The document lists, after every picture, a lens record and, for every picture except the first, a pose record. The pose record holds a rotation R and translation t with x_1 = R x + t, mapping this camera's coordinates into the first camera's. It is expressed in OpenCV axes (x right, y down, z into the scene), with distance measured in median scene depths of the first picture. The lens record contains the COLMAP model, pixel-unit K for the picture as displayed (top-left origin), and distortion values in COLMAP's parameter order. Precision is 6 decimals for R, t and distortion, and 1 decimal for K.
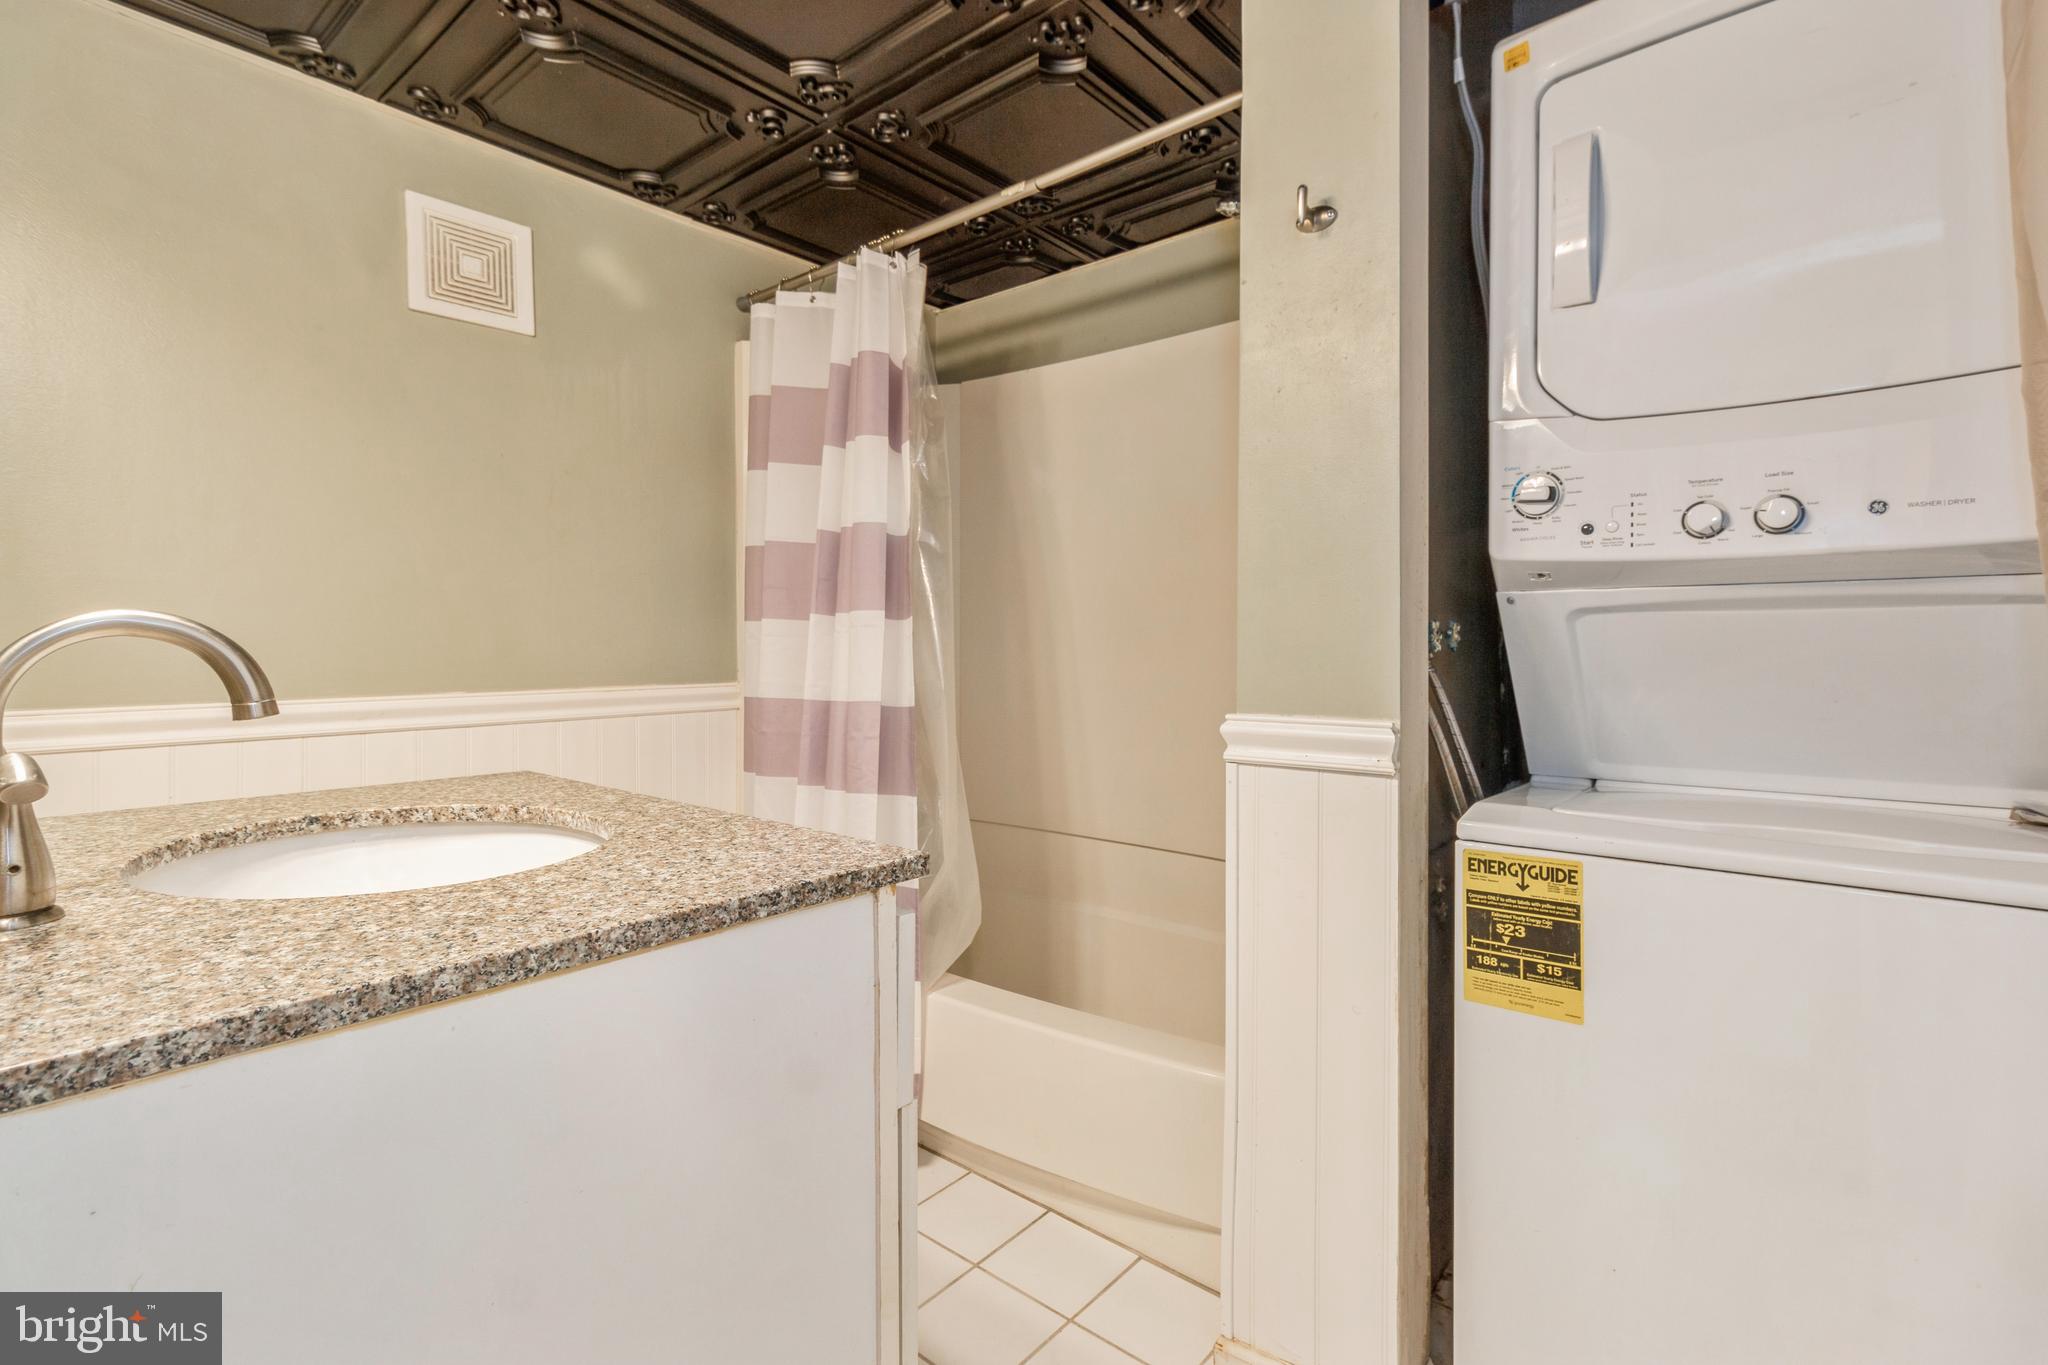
lens RADIAL K [[958.5, 0, 1022.9], [0, 958.5, 643.9], [0, 0, 1]] dist [0.001435, 0.000185]
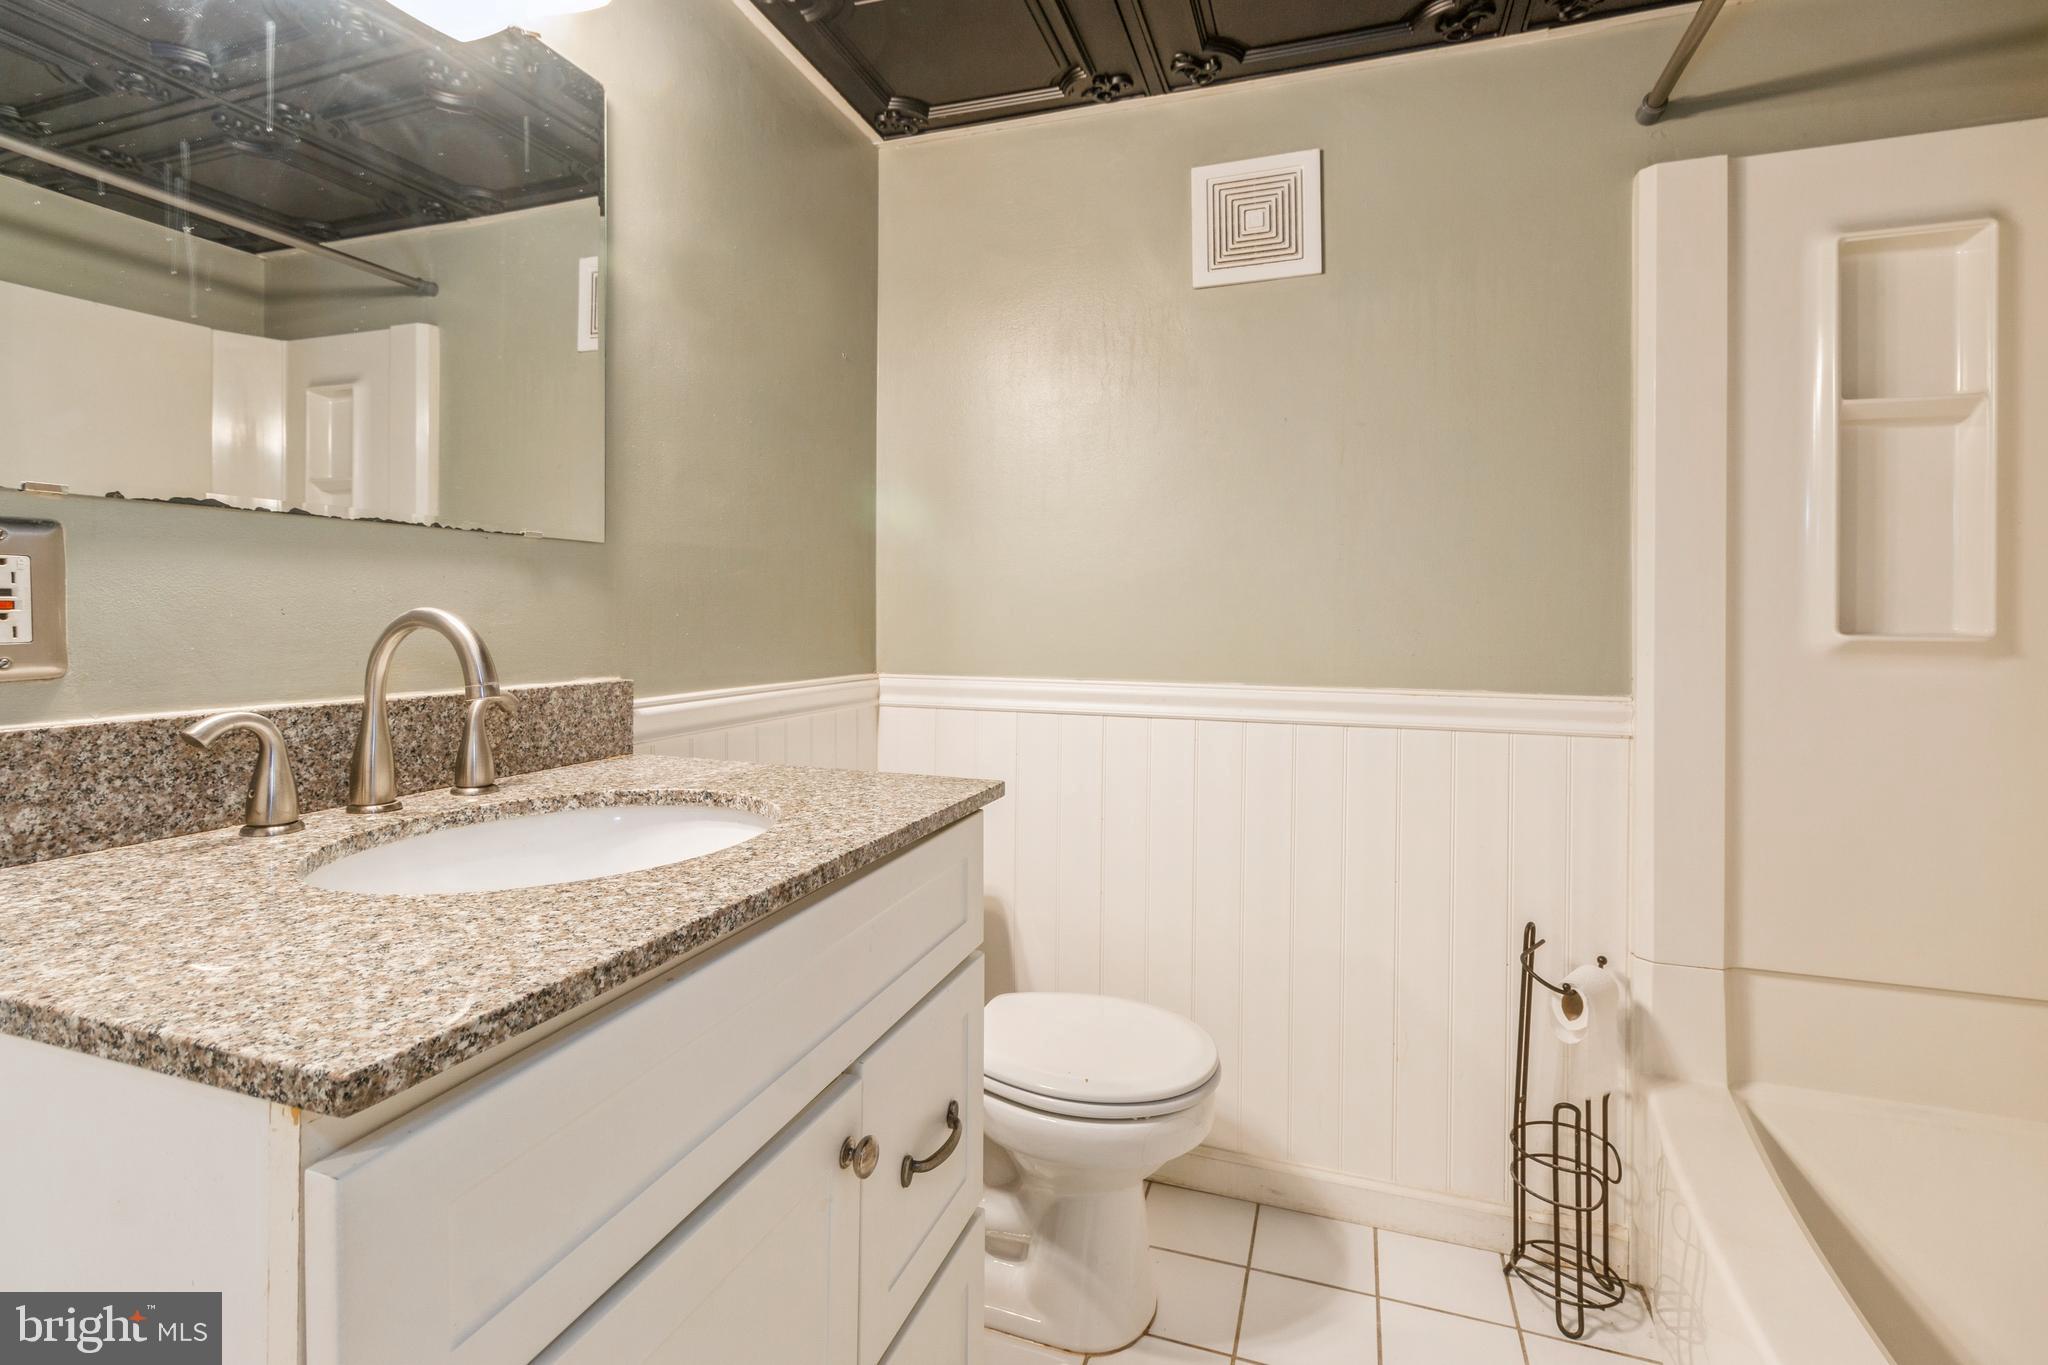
lens RADIAL K [[956.3, 0, 1022.3], [0, 956.3, 622.8], [0, 0, 1]] dist [-0.001673, -0.000344]
pose [[0.359580, 0.008686, -0.933074, 0.216413], [-0.009532, 0.999939, 0.005635, -0.012052], [0.933065, 0.006868, 0.359641, 0.499261]]
